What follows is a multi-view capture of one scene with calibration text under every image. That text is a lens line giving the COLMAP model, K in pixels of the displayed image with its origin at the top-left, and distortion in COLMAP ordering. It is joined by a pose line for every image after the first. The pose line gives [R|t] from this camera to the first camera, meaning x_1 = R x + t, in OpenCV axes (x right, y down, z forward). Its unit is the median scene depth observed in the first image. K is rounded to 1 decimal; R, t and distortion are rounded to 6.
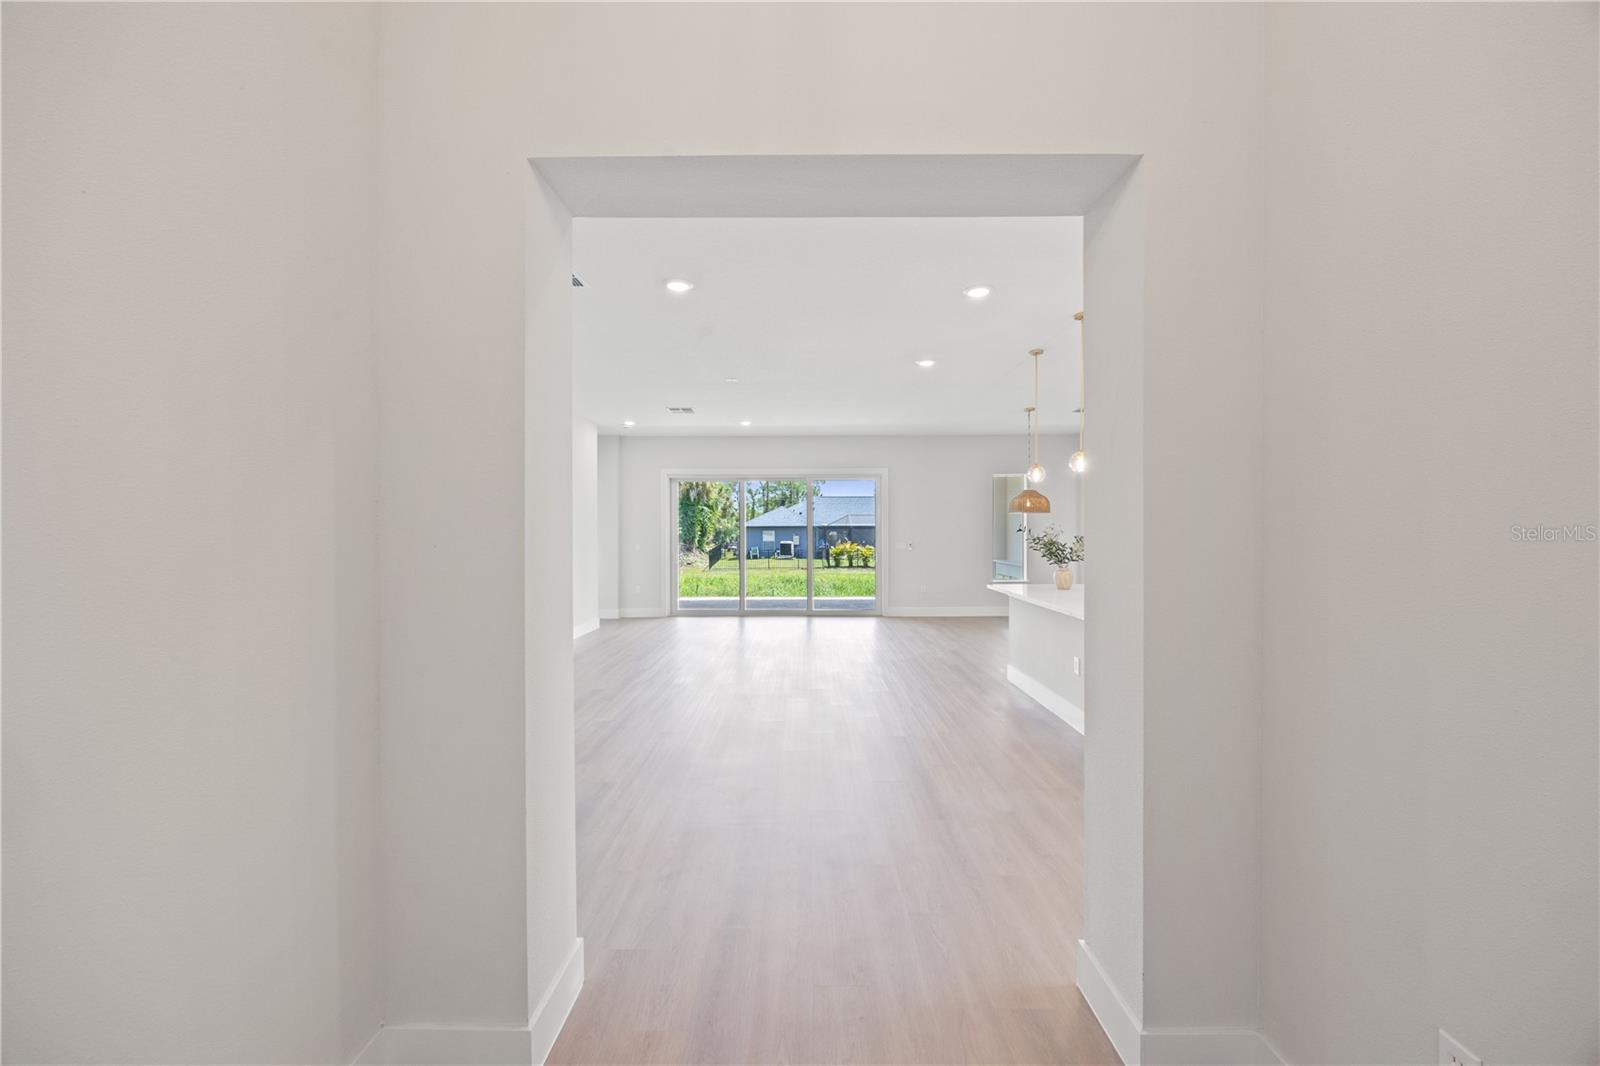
lens RADIAL K [[620.0, 0, 789.5], [0, 620.0, 536.4], [0, 0, 1]] dist [0.001467, 0.000152]
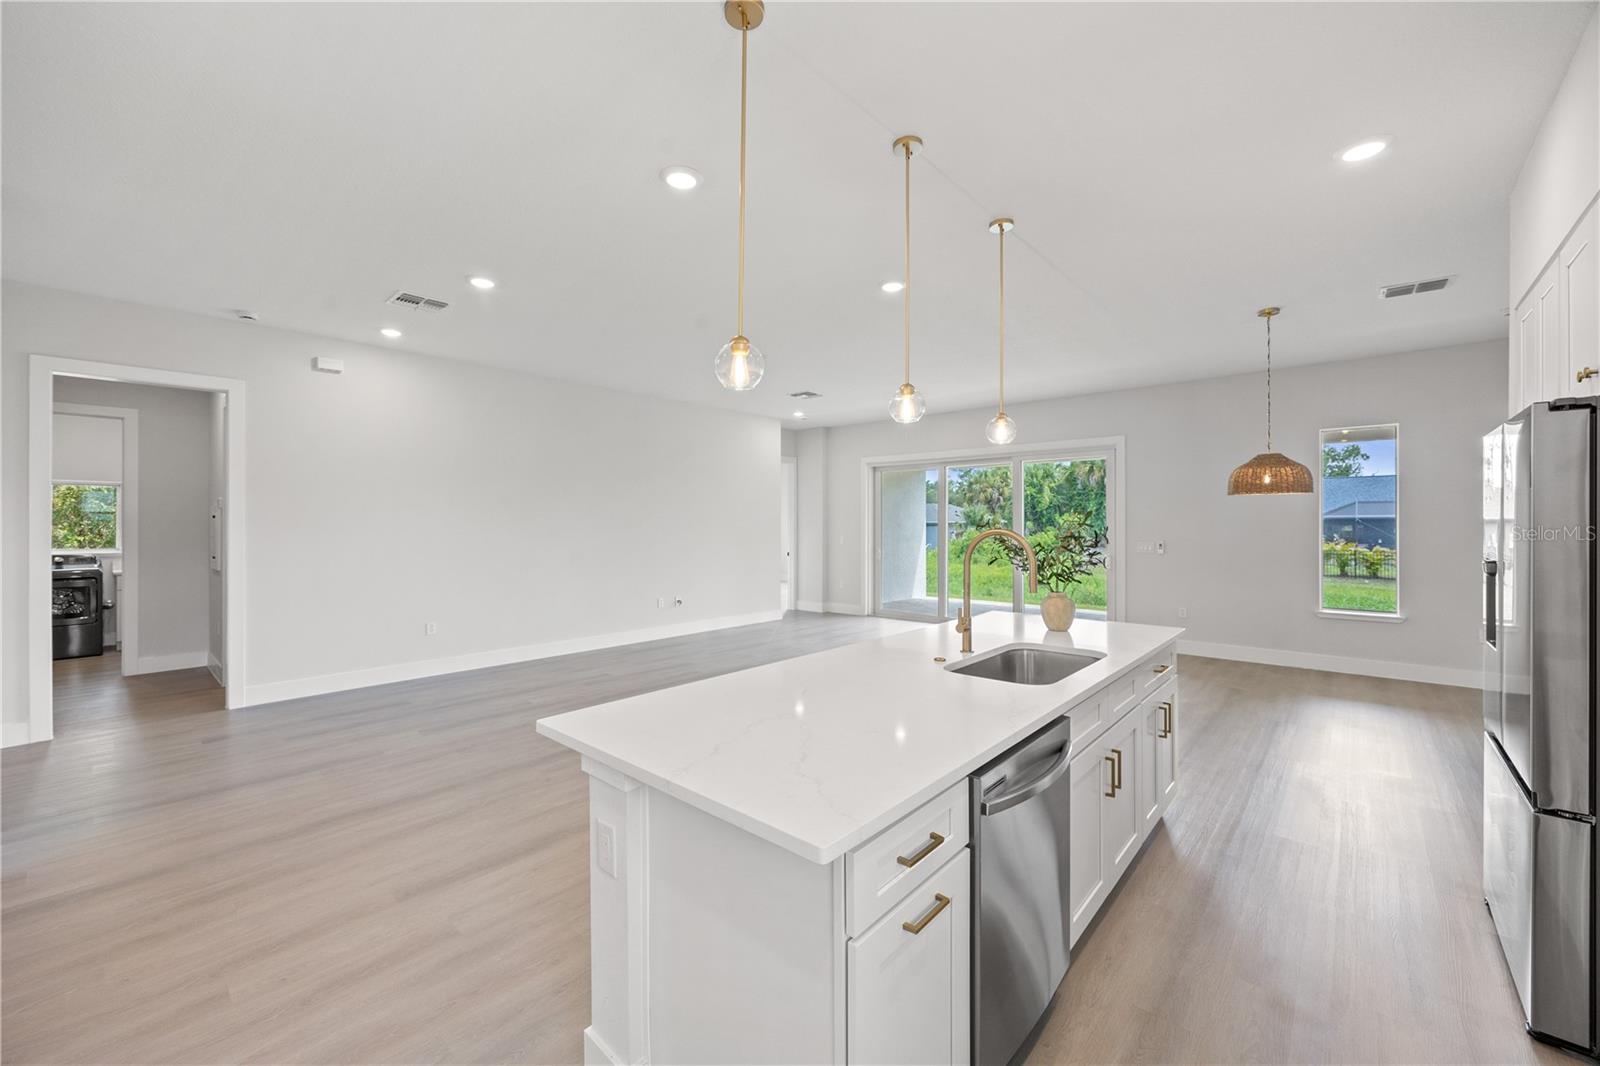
lens RADIAL K [[620.0, 0, 791.3], [0, 620.0, 526.6], [0, 0, 1]] dist [0.001467, 0.000152]
pose [[0.755081, 0.006177, -0.655602, 0.328042], [-0.008863, 0.999960, -0.000786, -0.002801], [0.655571, 0.006405, 0.755106, 0.216326]]
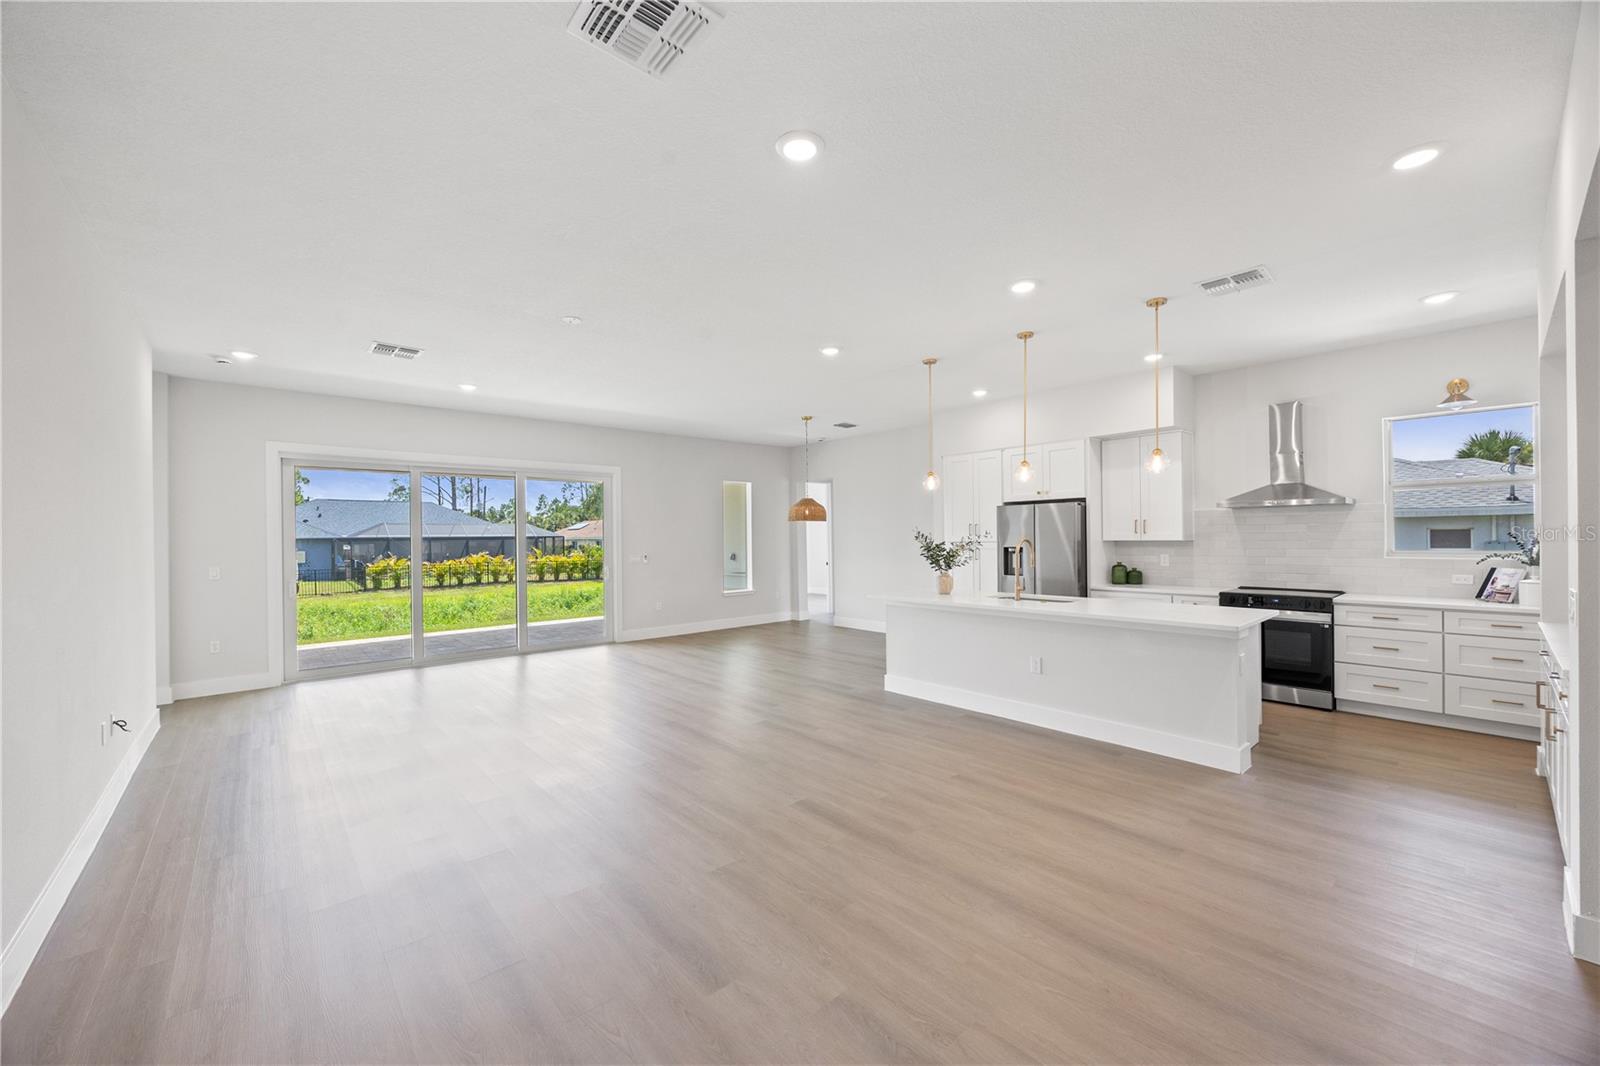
lens RADIAL K [[620.0, 0, 799.4], [0, 620.0, 535.9], [0, 0, 1]] dist [0.001467, 0.000152]
pose [[0.735499, -0.004926, 0.677508, -0.233456], [0.017422, 0.999780, -0.011645, -0.001564], [-0.677302, 0.020368, 0.735423, 0.206299]]
